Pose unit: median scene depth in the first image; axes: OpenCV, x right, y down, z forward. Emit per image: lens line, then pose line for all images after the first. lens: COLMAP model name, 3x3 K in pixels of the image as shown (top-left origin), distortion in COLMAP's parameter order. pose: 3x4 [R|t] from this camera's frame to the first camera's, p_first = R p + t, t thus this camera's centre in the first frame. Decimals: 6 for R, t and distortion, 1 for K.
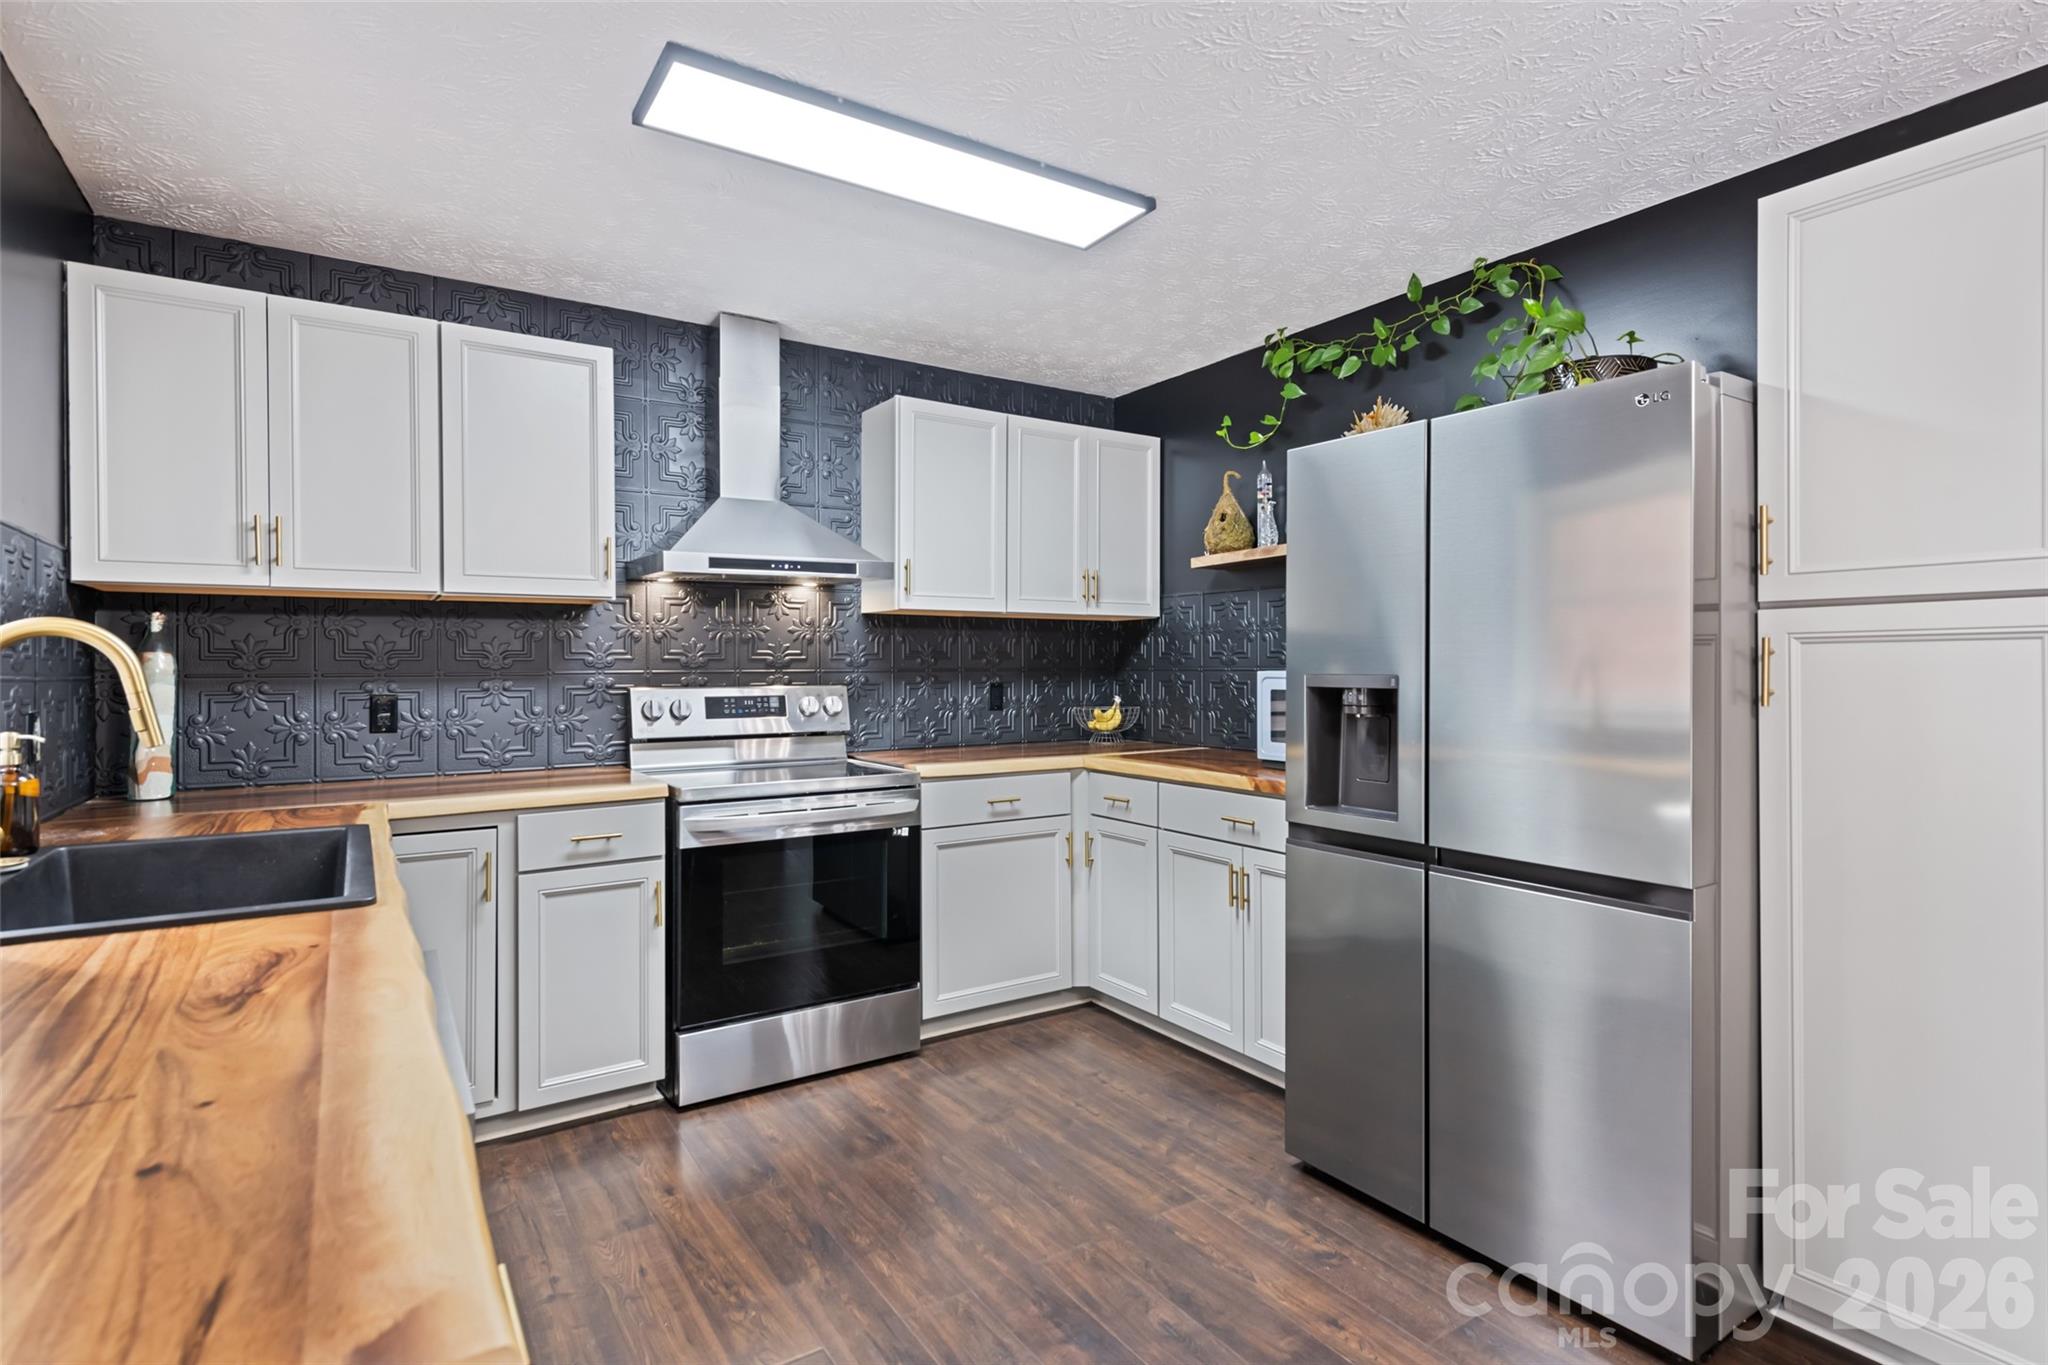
lens RADIAL K [[1028.2, 0, 1021.2], [0, 1028.2, 675.7], [0, 0, 1]] dist [-0.002768, -0.000226]
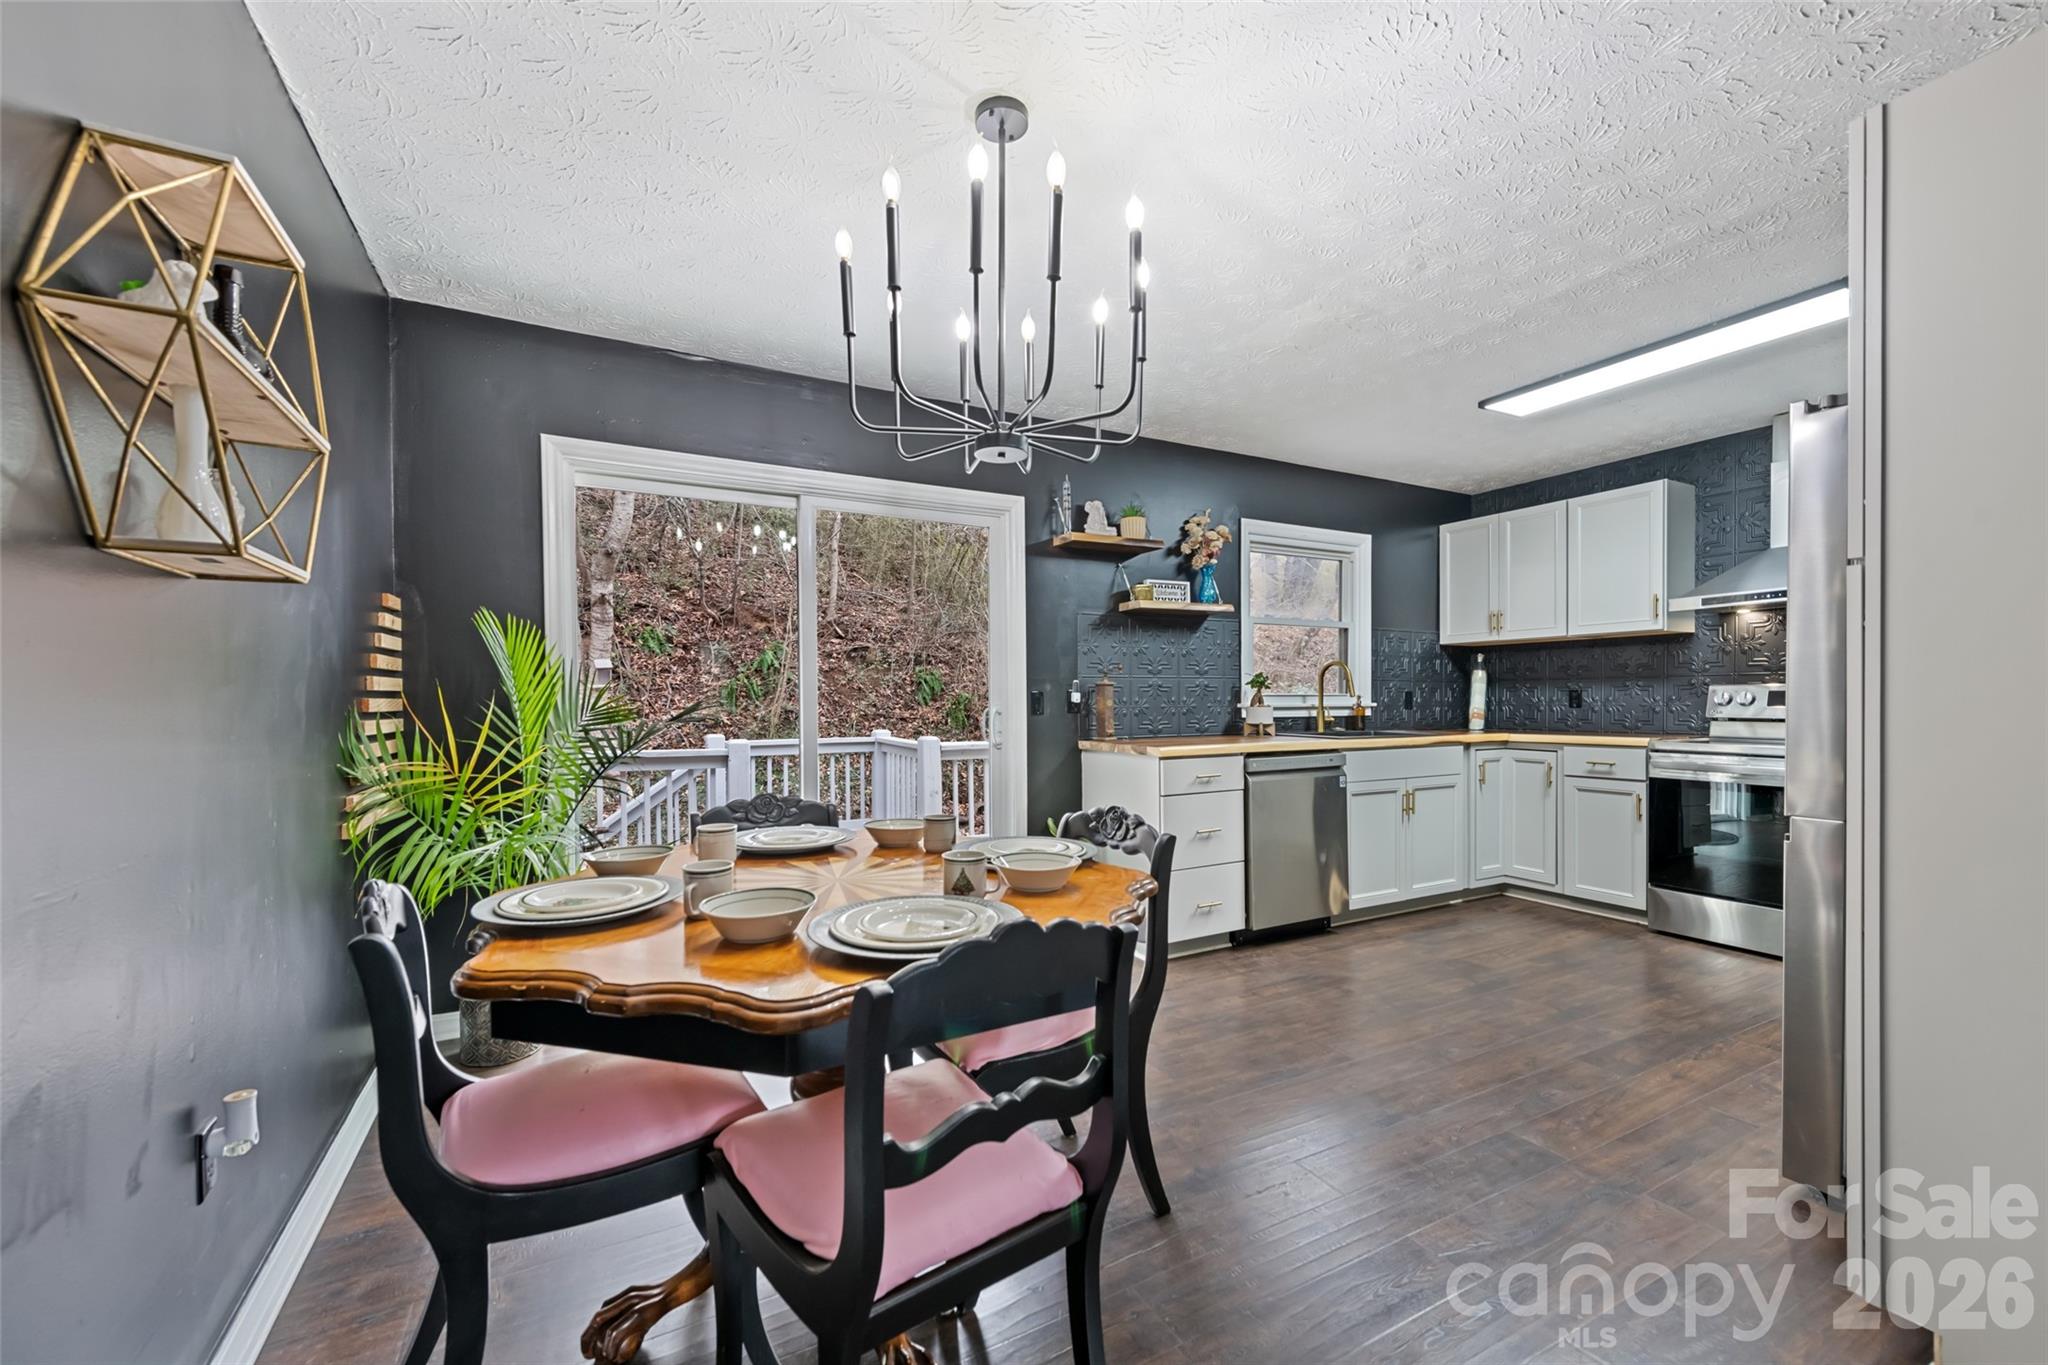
lens RADIAL K [[826.4, 0, 1023.0], [0, 826.4, 692.6], [0, 0, 1]] dist [0.001935, 0.000018]
pose [[-0.077689, -0.002804, -0.996974, 1.106975], [0.000525, 0.999996, -0.002854, 0.032410], [0.996978, -0.000745, -0.077687, 0.070710]]
